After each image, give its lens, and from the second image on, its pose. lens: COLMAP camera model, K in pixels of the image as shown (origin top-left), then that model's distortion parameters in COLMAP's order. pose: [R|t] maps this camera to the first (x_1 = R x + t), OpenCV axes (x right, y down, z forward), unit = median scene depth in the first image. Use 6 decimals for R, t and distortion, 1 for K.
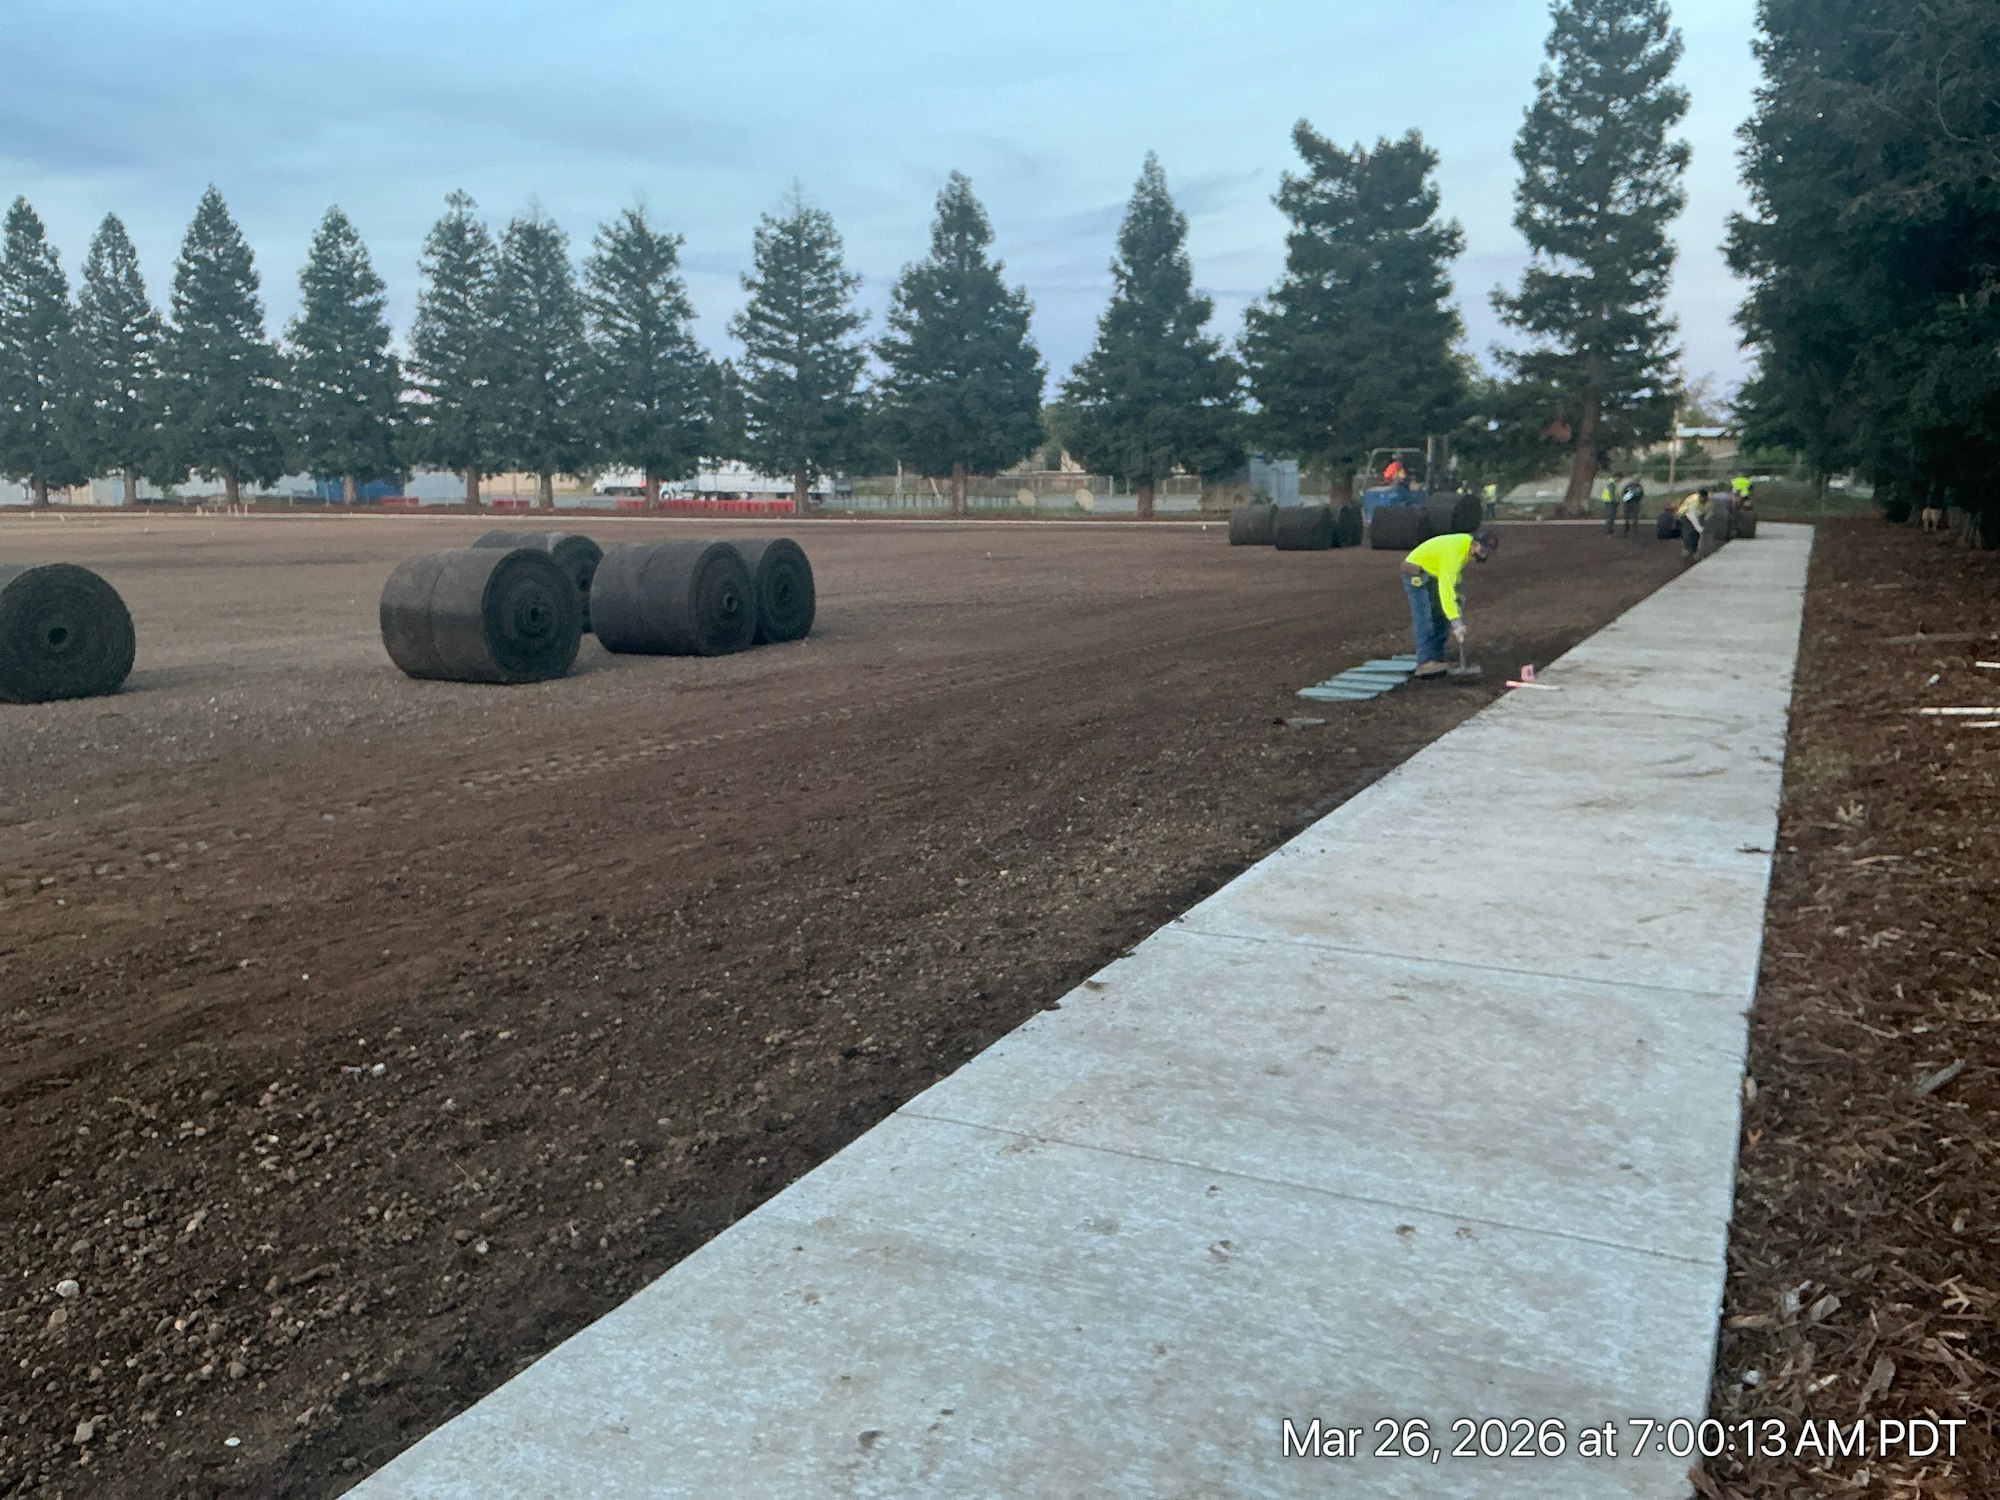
lens RADIAL K [[1674.8, 0, 1006.1], [0, 1674.8, 763.1], [0, 0, 1]] dist [0.147140, -0.309144]
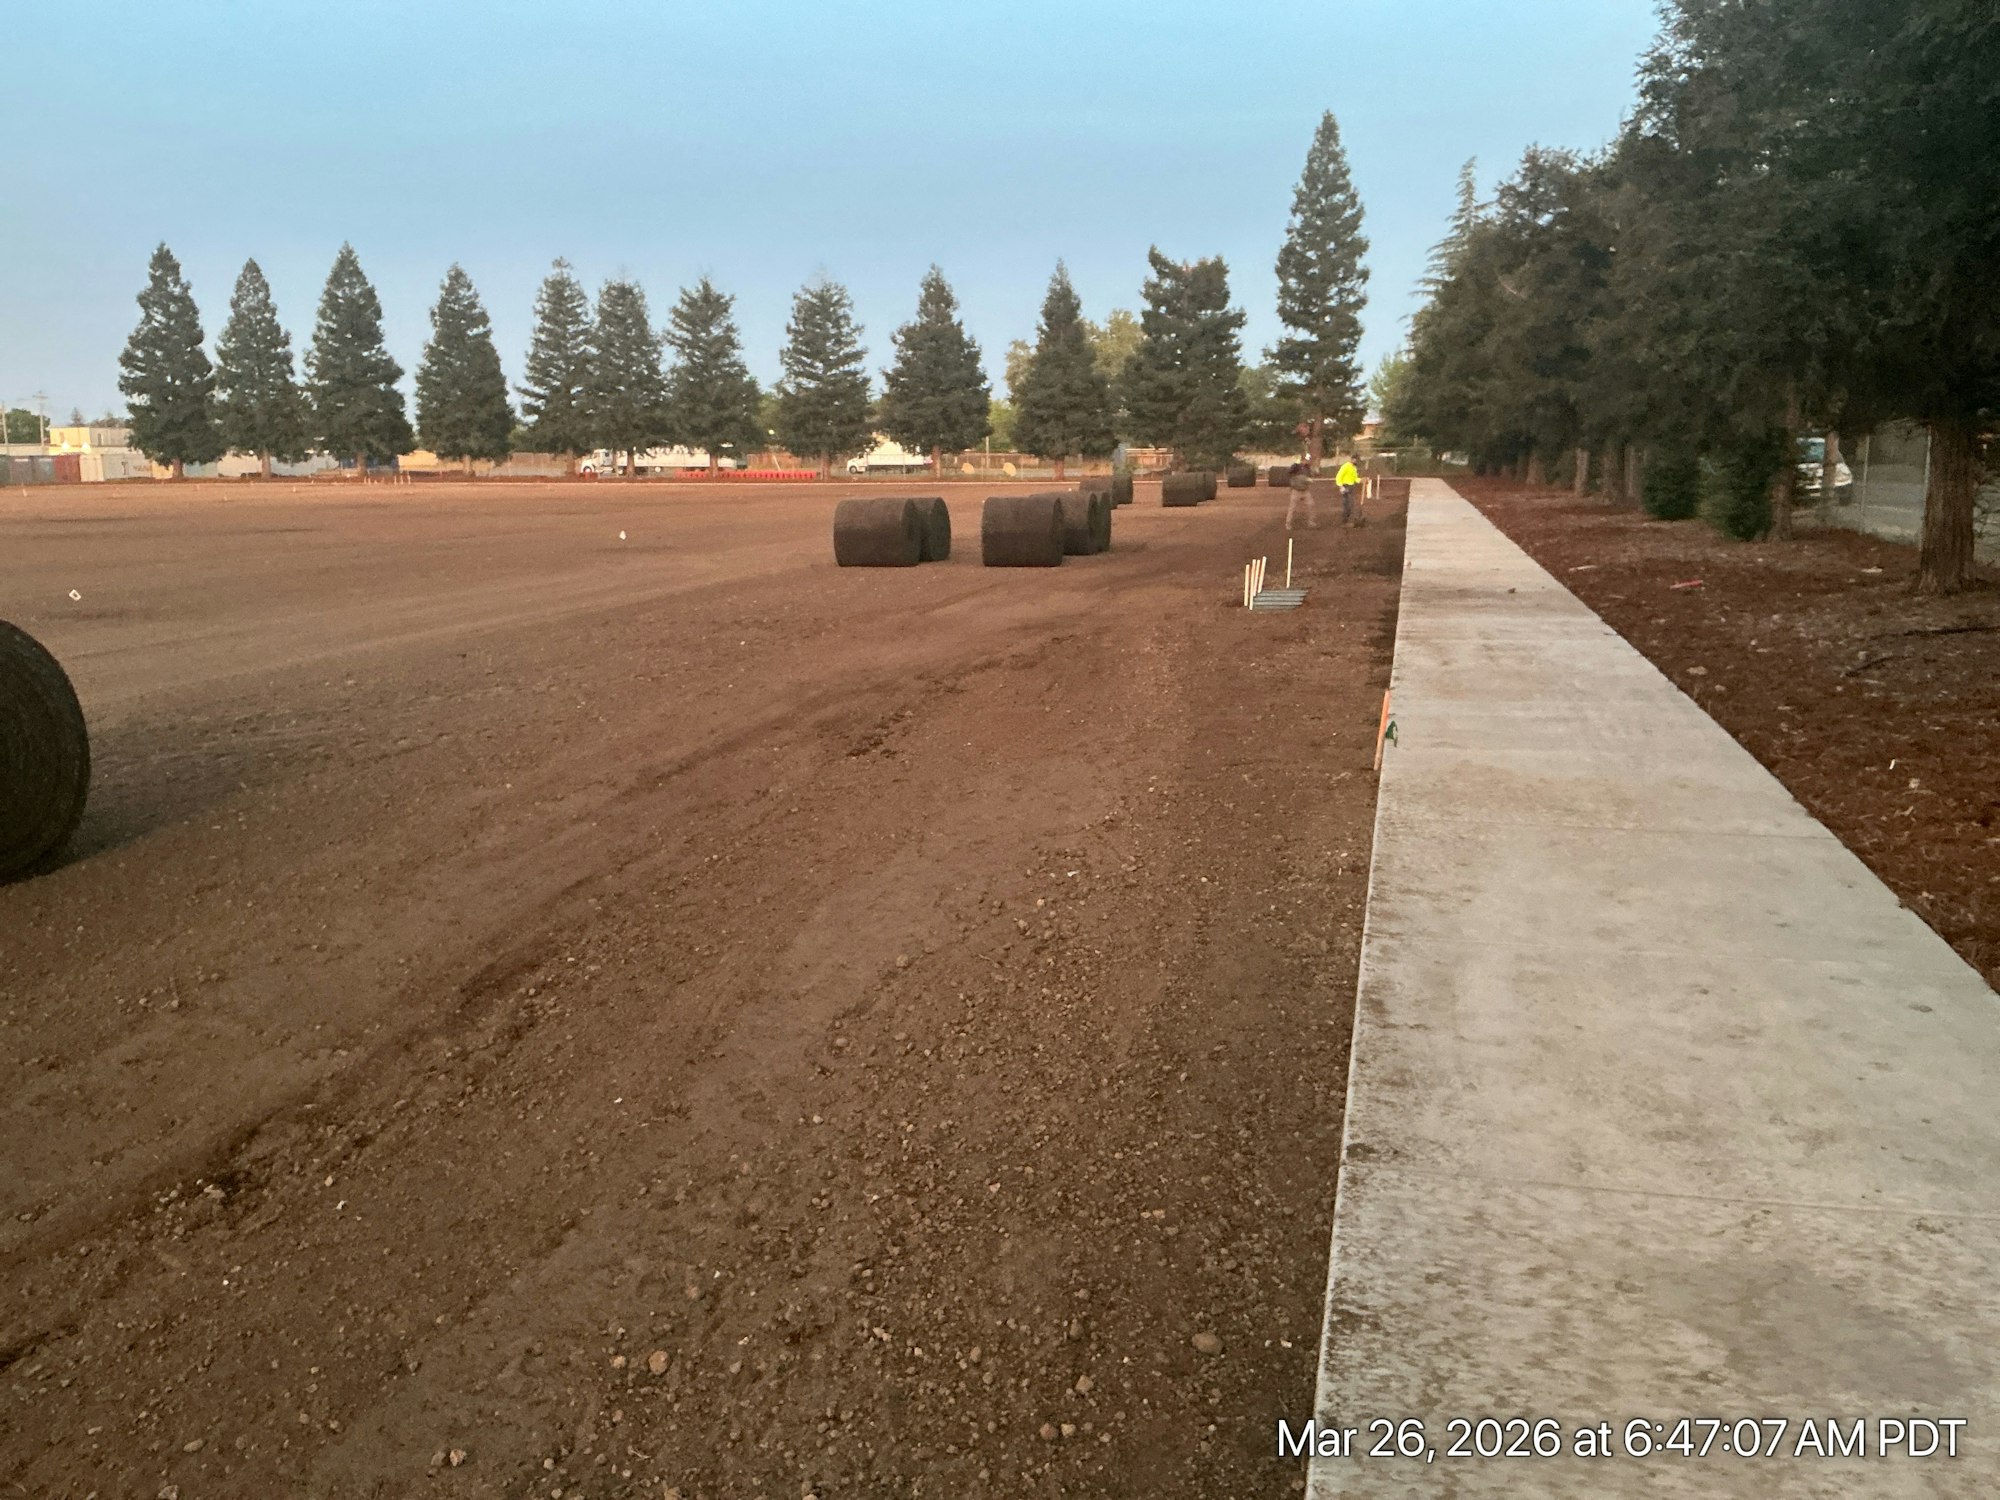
lens RADIAL K [[1674.8, 0, 1006.1], [0, 1674.8, 763.1], [0, 0, 1]] dist [0.147140, -0.309144]
pose [[0.978848, -0.041142, 0.200408, -0.331037], [0.038135, 0.999095, 0.018846, 0.103362], [-0.201002, -0.010805, 0.979531, -0.639847]]
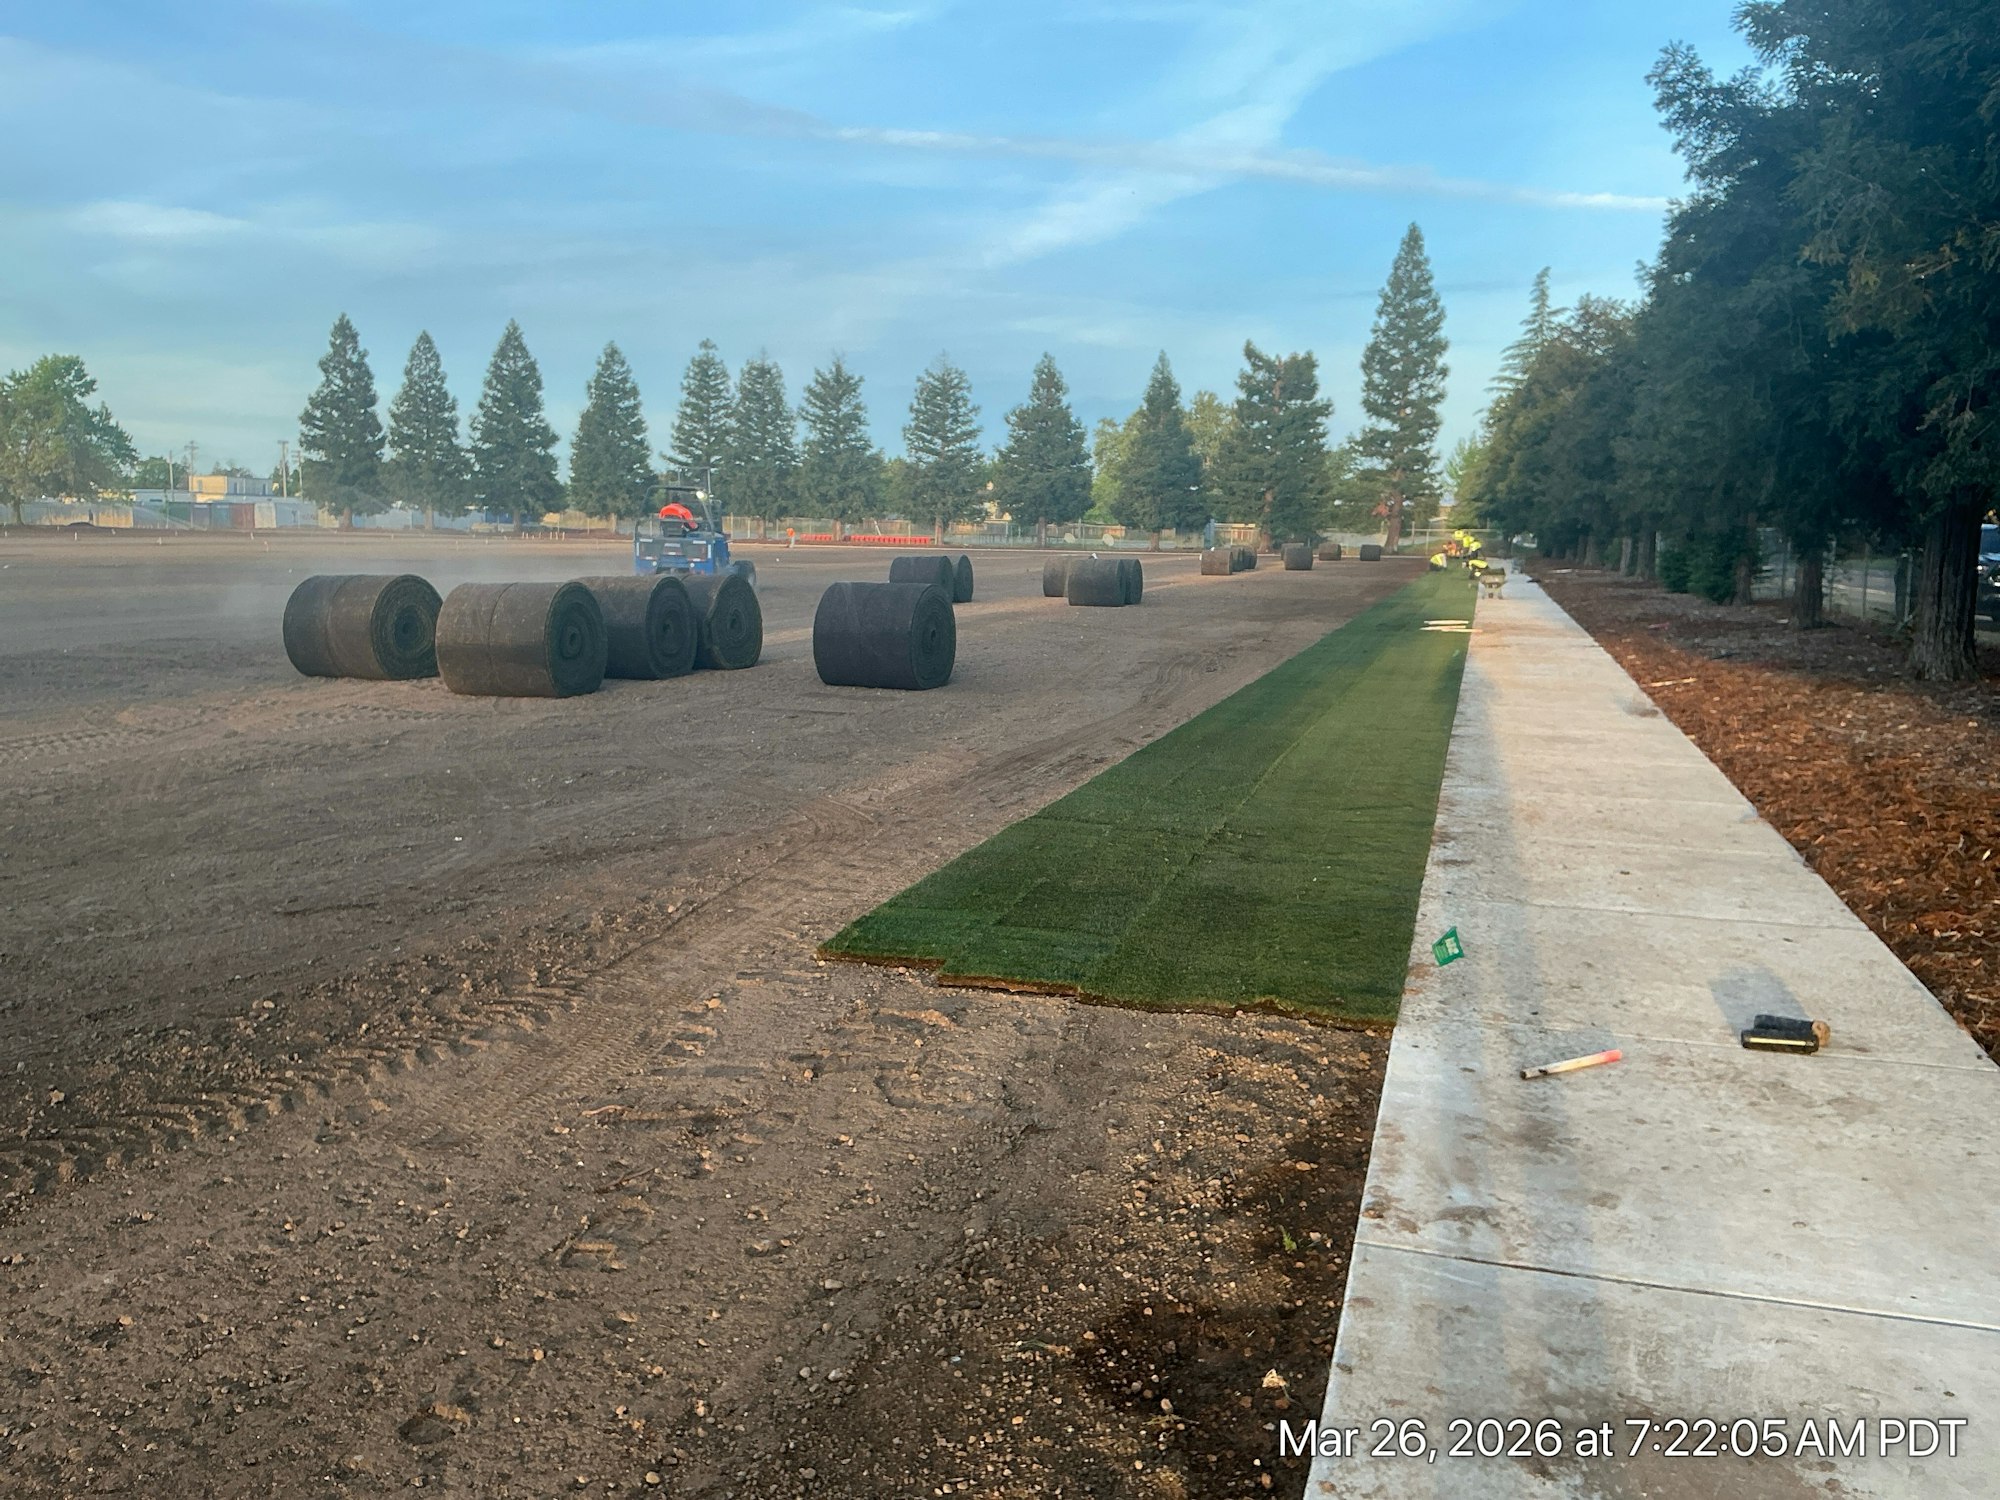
lens RADIAL K [[1674.8, 0, 1006.1], [0, 1674.8, 763.1], [0, 0, 1]] dist [0.147140, -0.309144]
pose [[0.986297, -0.001140, 0.164976, -0.394083], [0.004836, 0.999746, -0.022005, 0.125140], [-0.164909, 0.022501, 0.986052, -0.775187]]
